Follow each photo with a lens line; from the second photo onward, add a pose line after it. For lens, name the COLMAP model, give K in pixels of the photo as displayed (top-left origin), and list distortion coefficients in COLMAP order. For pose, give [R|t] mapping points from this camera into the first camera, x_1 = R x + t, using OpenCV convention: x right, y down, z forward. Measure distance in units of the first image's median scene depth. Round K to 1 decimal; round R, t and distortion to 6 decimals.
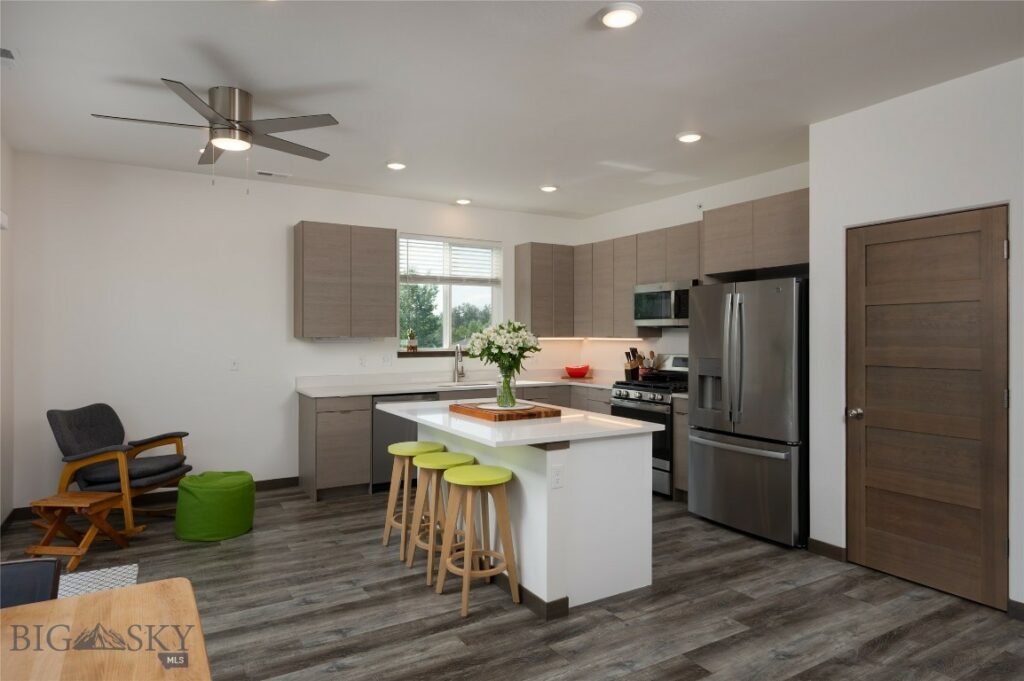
lens RADIAL K [[617.0, 0, 503.3], [0, 617.0, 341.2], [0, 0, 1]] dist [-0.006771, -0.000125]
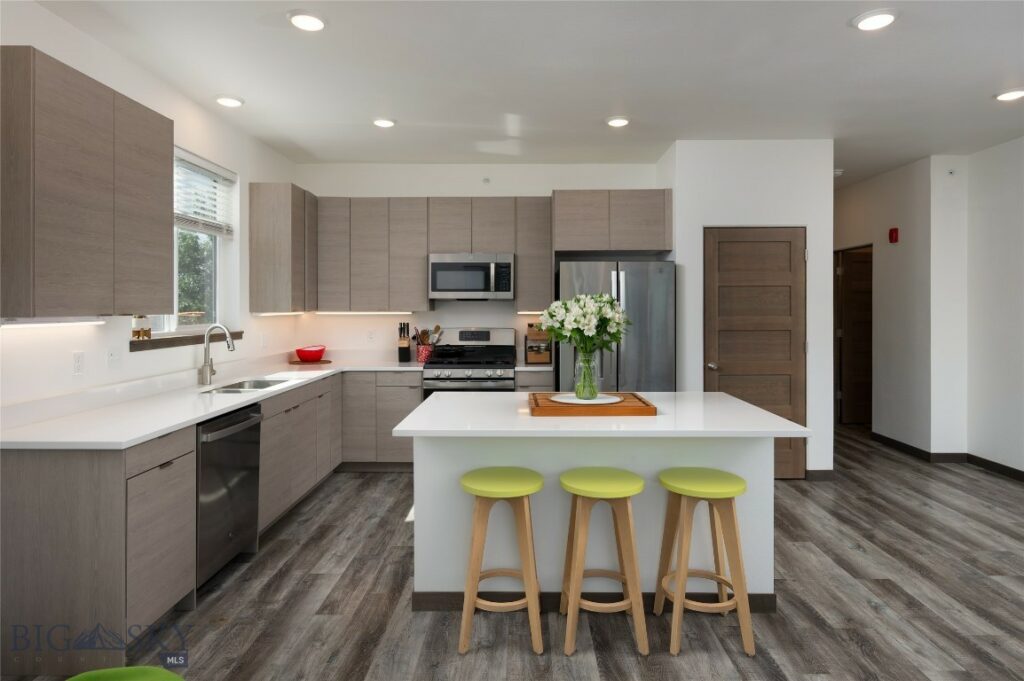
lens RADIAL K [[575.8, 0, 539.1], [0, 575.8, 314.2], [0, 0, 1]] dist [0.005229, -0.002707]
pose [[0.500614, -0.011751, 0.865591, -0.804342], [0.010728, 0.999915, 0.007370, -0.011290], [-0.865604, 0.005597, 0.500698, 0.805025]]
